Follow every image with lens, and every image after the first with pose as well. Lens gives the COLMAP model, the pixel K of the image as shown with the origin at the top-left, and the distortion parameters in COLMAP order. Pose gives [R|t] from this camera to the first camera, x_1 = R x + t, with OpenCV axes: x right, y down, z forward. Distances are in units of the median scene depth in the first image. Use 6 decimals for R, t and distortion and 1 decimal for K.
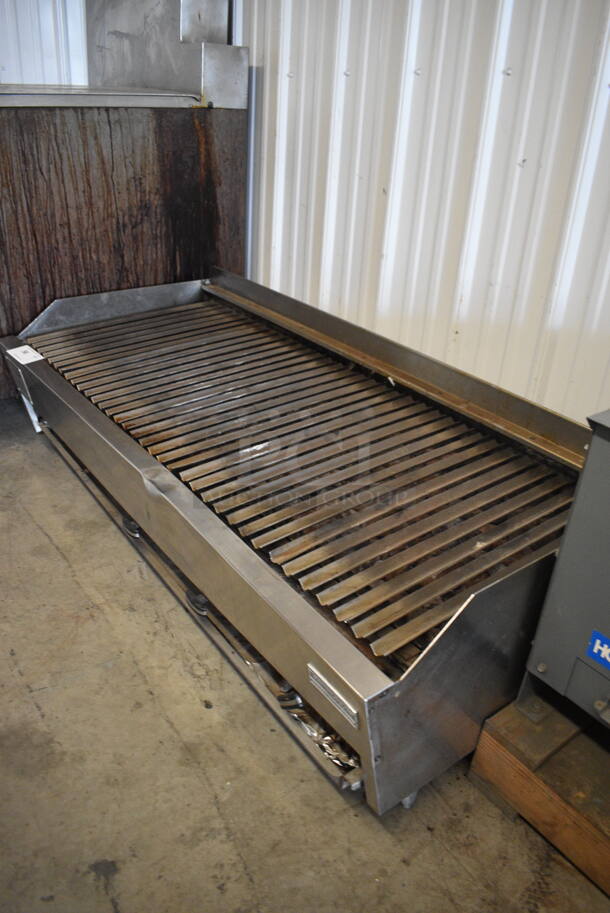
lens RADIAL K [[702.8, 0, 305.0], [0, 702.8, 456.5], [0, 0, 1]] dist [-0.076399, 0.007501]
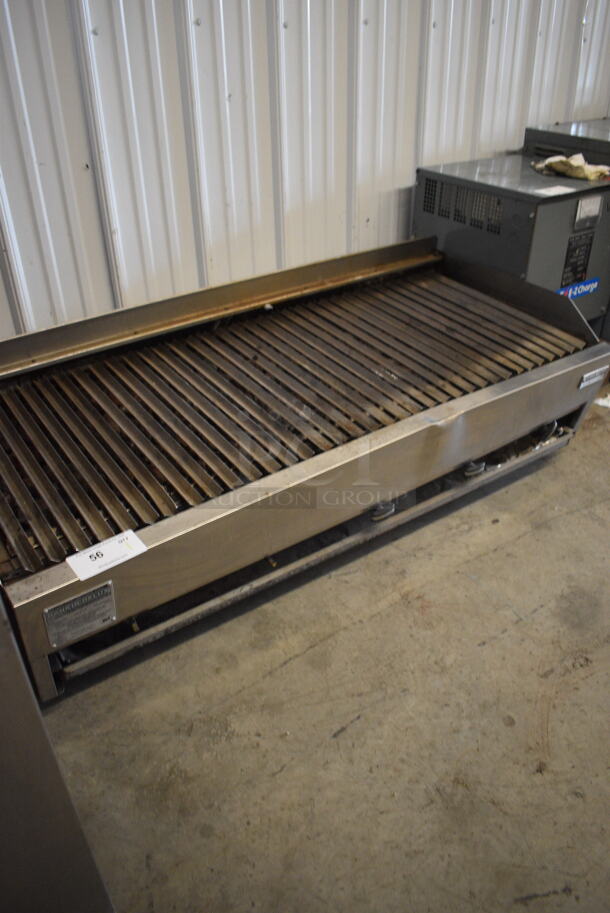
lens RADIAL K [[702.8, 0, 305.0], [0, 702.8, 456.5], [0, 0, 1]] dist [-0.076399, 0.007501]
pose [[0.023556, -0.593998, 0.804121, -1.028284], [0.481842, 0.711500, 0.511465, -0.535690], [-0.875942, 0.375411, 0.302973, 0.759929]]
